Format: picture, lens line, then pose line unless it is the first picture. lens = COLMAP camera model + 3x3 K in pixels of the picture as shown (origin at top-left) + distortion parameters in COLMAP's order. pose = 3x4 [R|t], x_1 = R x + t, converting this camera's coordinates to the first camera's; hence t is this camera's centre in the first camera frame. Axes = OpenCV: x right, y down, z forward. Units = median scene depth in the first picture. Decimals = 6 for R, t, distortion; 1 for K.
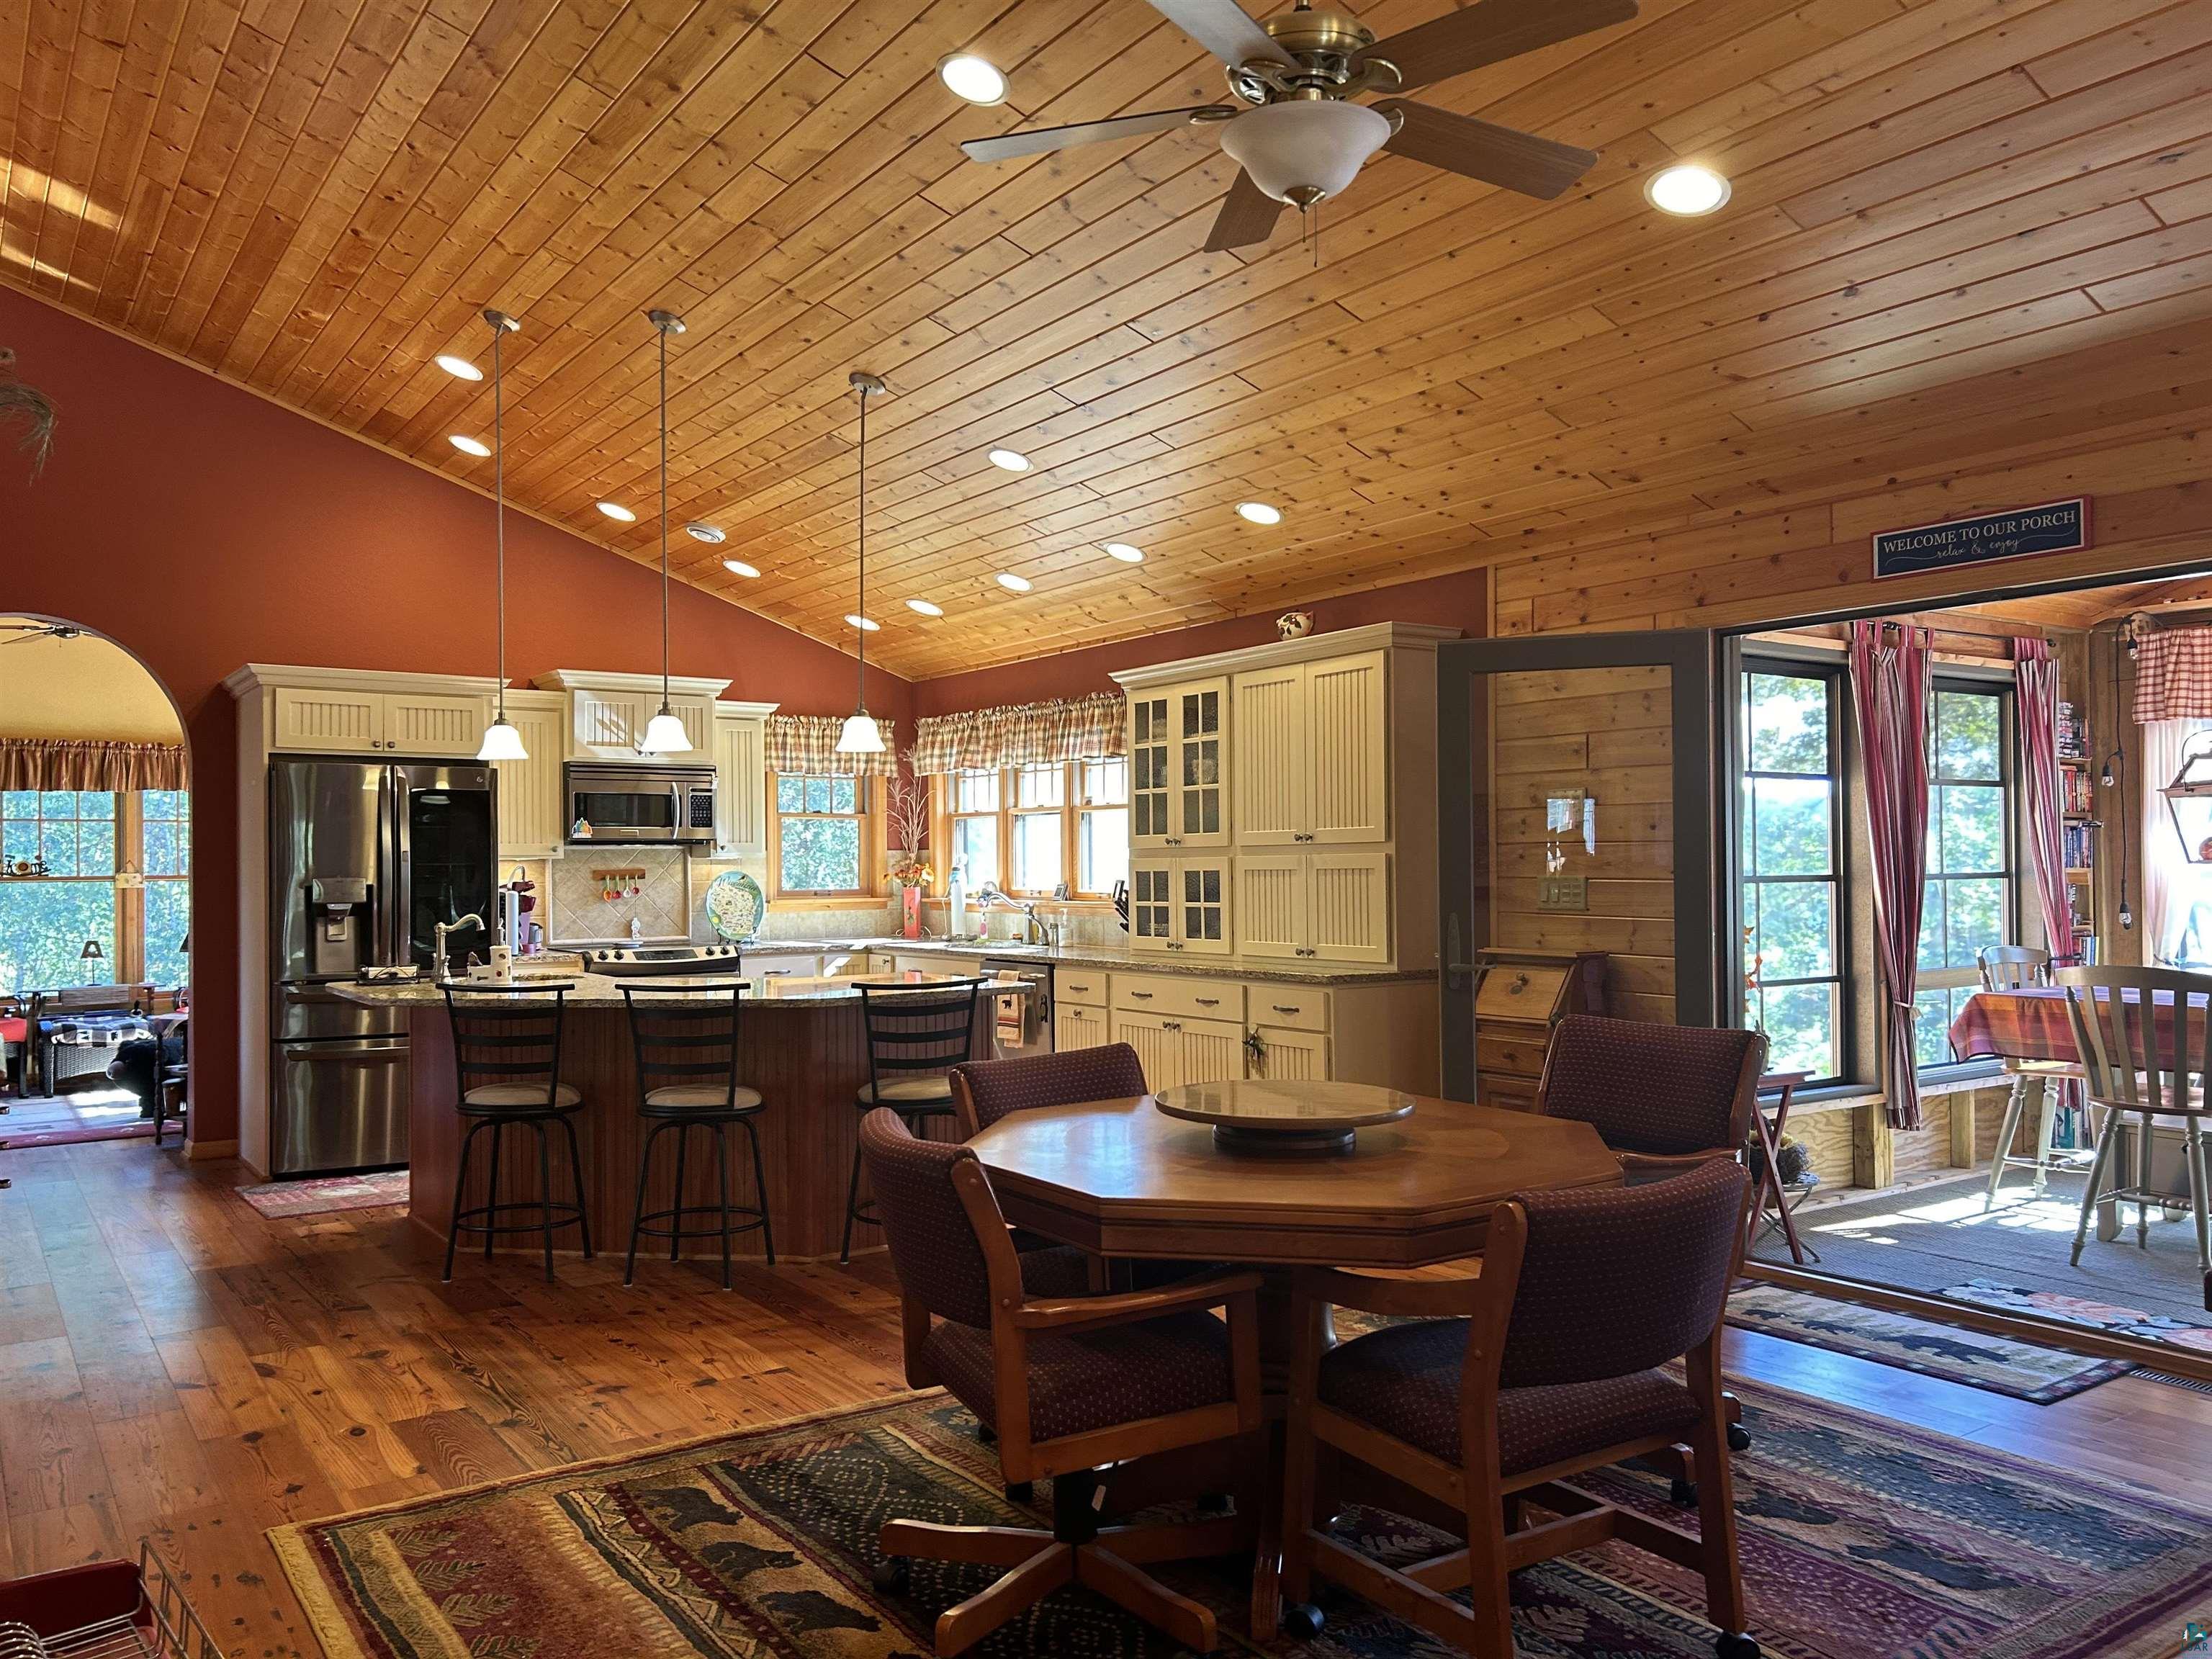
lens RADIAL K [[1653.5, 0, 1123.0], [0, 1653.5, 846.3], [0, 0, 1]] dist [0.047075, -0.055989]
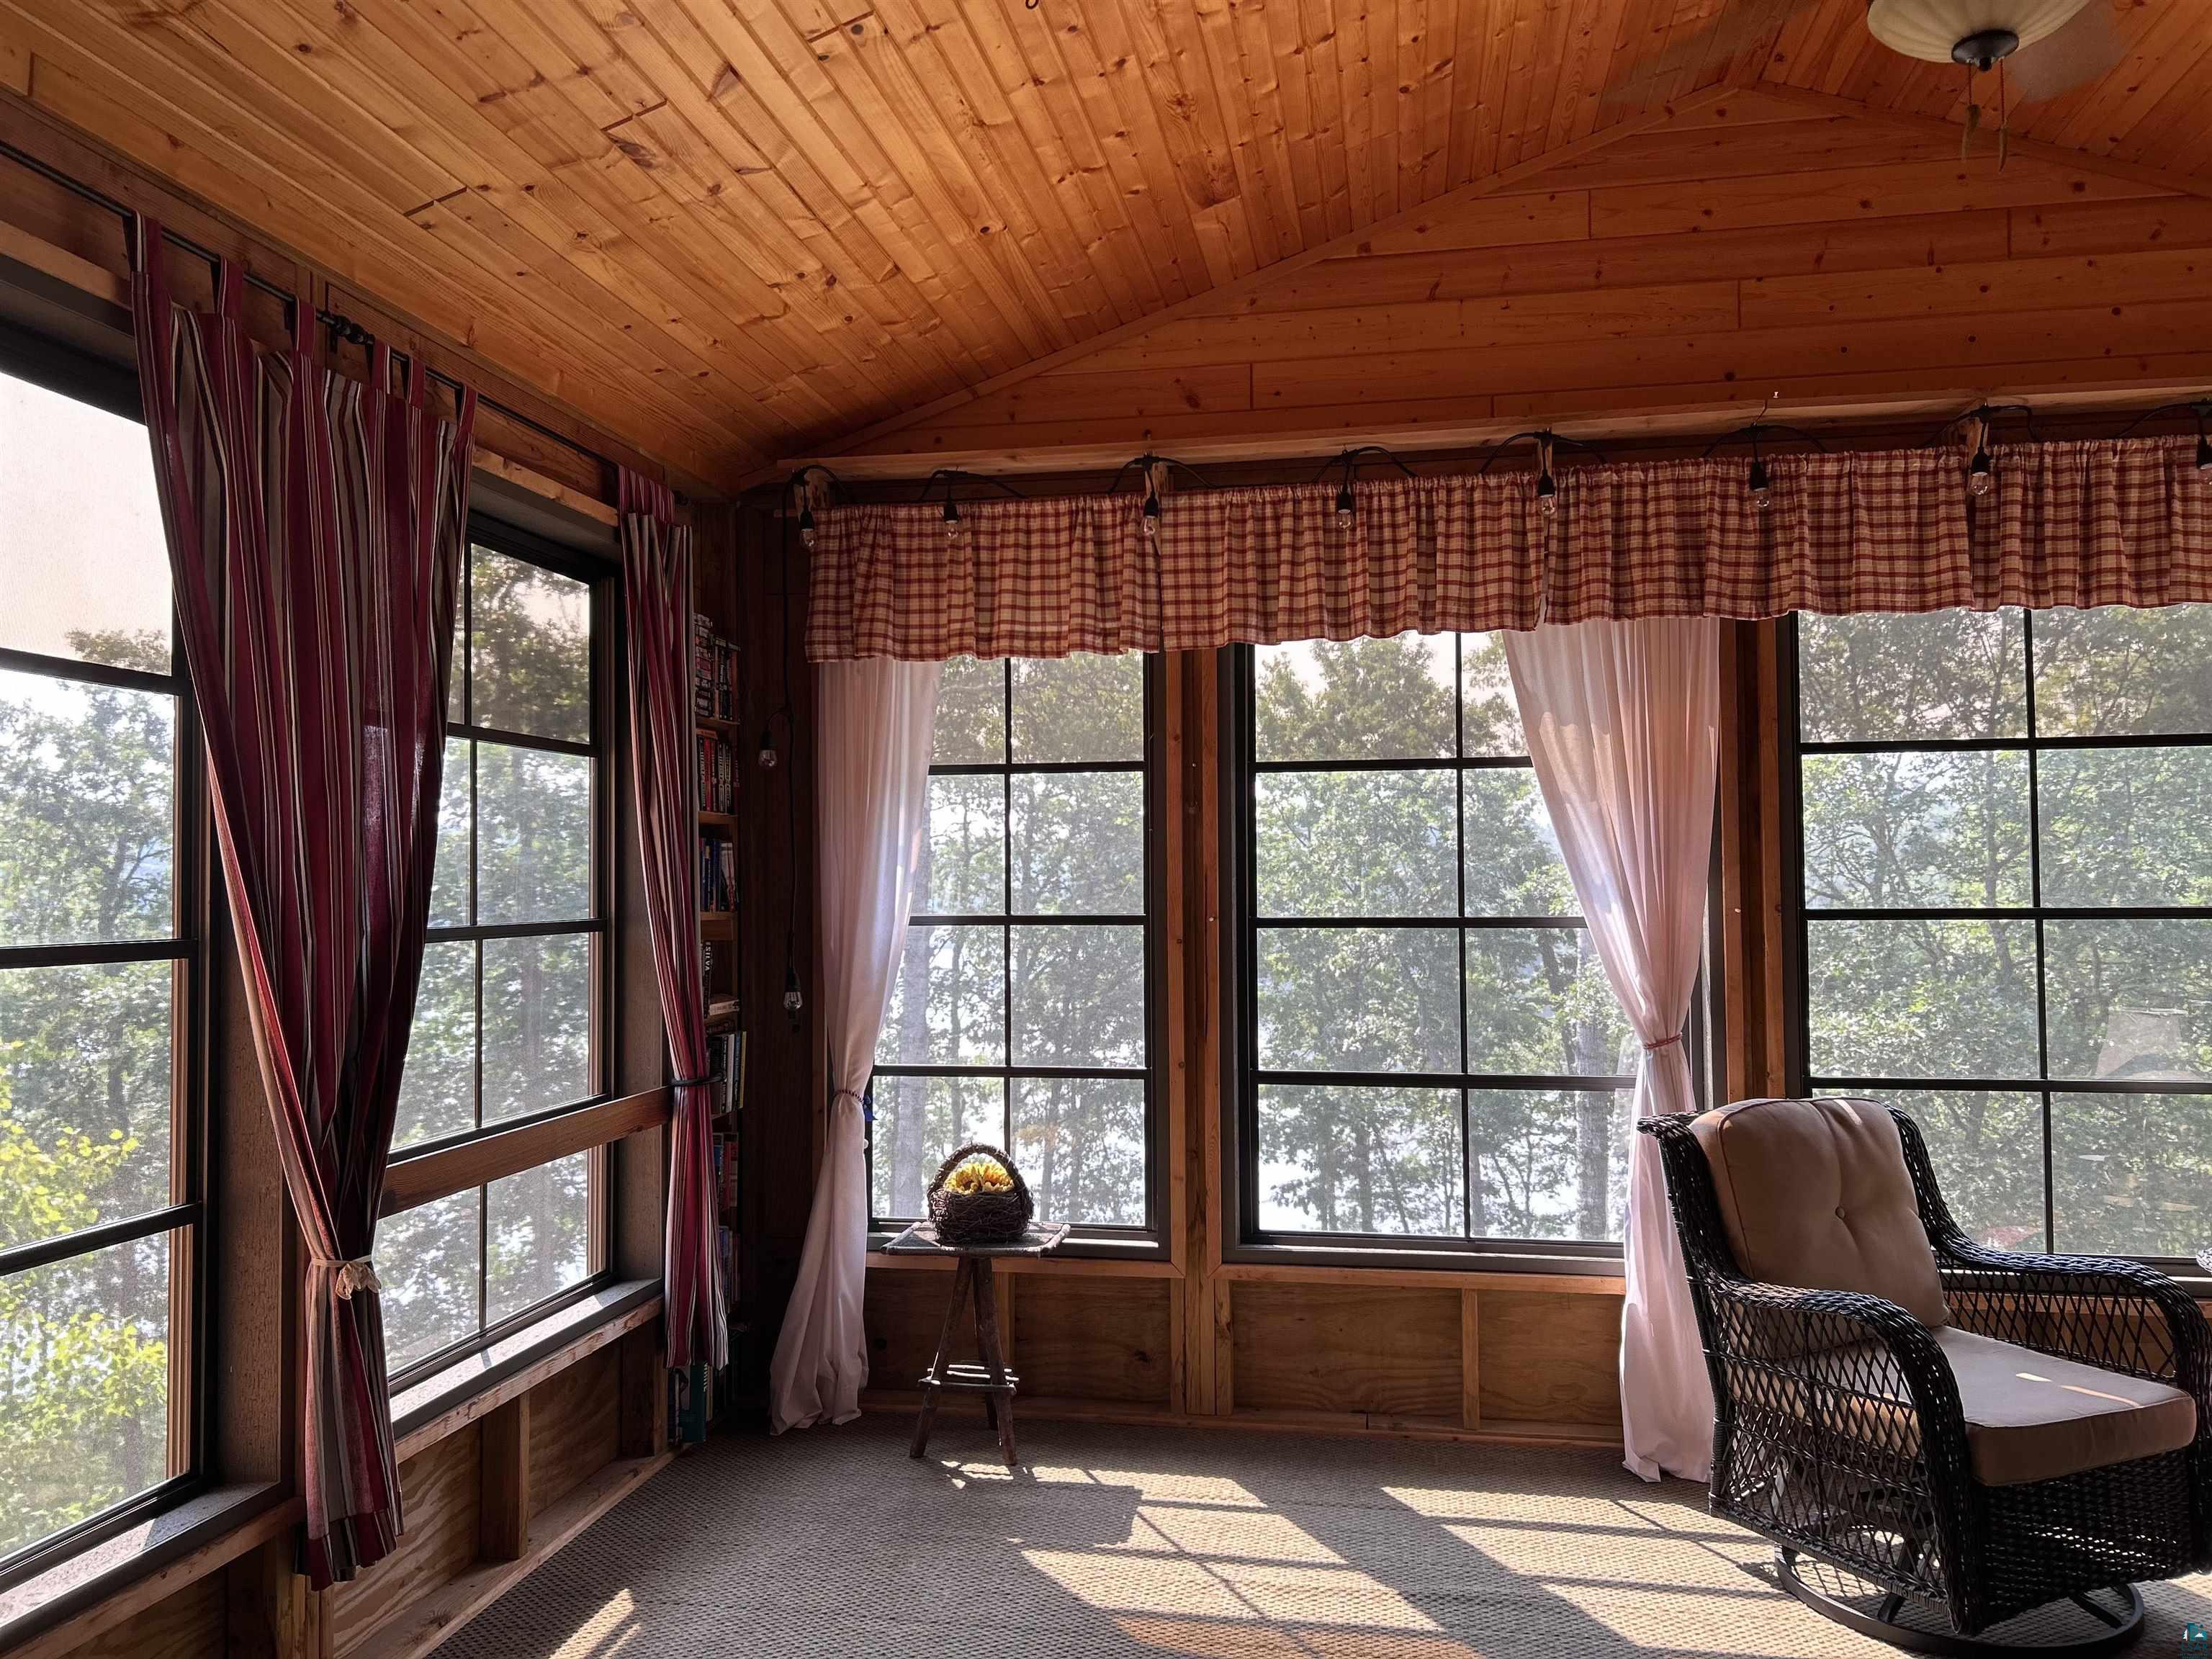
lens RADIAL K [[1653.5, 0, 1120.8], [0, 1653.5, 837.0], [0, 0, 1]] dist [0.047075, -0.055989]
pose [[0.701113, 0.019076, 0.712795, 0.291944], [-0.002154, 0.999694, -0.024636, 0.001242], [-0.713047, 0.015737, 0.700940, 0.555244]]
